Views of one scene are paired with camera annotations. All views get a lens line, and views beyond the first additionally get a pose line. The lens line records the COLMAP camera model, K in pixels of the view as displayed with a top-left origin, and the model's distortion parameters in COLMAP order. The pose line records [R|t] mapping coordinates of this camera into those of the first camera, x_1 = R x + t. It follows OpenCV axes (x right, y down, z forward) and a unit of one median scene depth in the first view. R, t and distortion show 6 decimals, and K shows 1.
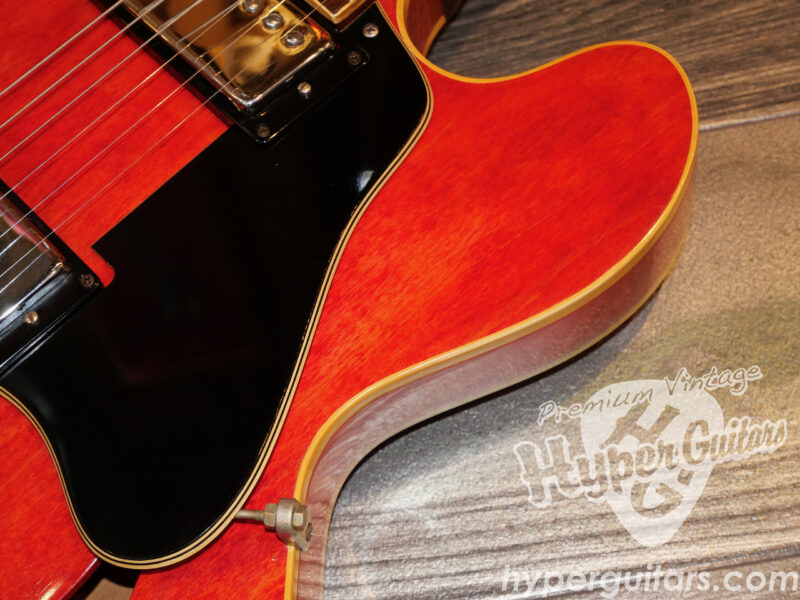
lens RADIAL K [[1489.1, 0, 402.3], [0, 1489.1, 297.7], [0, 0, 1]] dist [-0.022275, 0.000000]
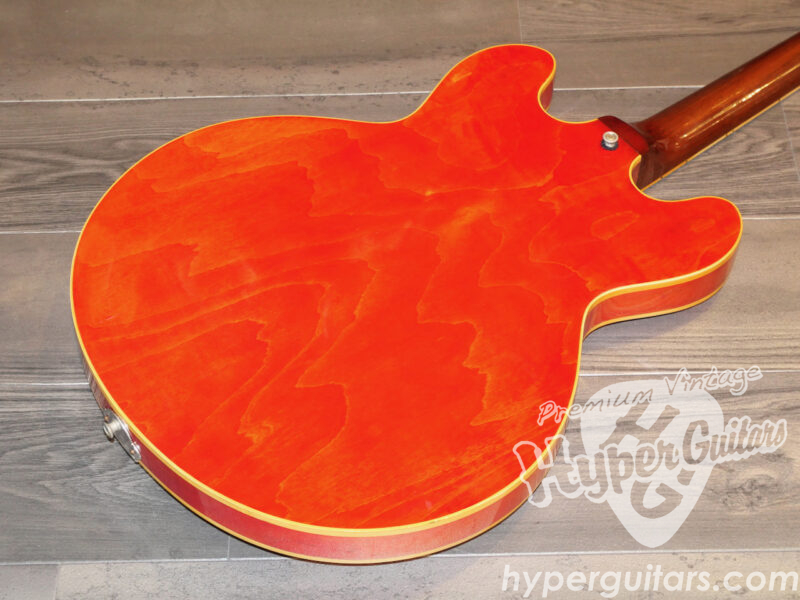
lens RADIAL K [[1489.1, 0, 400.1], [0, 1489.1, 298.4], [0, 0, 1]] dist [-0.022275, 0.000000]
pose [[0.987559, 0.157247, -0.000447, -0.339575], [-0.154262, 0.968251, -0.196708, 0.625996], [-0.030499, 0.194329, 0.980462, -1.444206]]
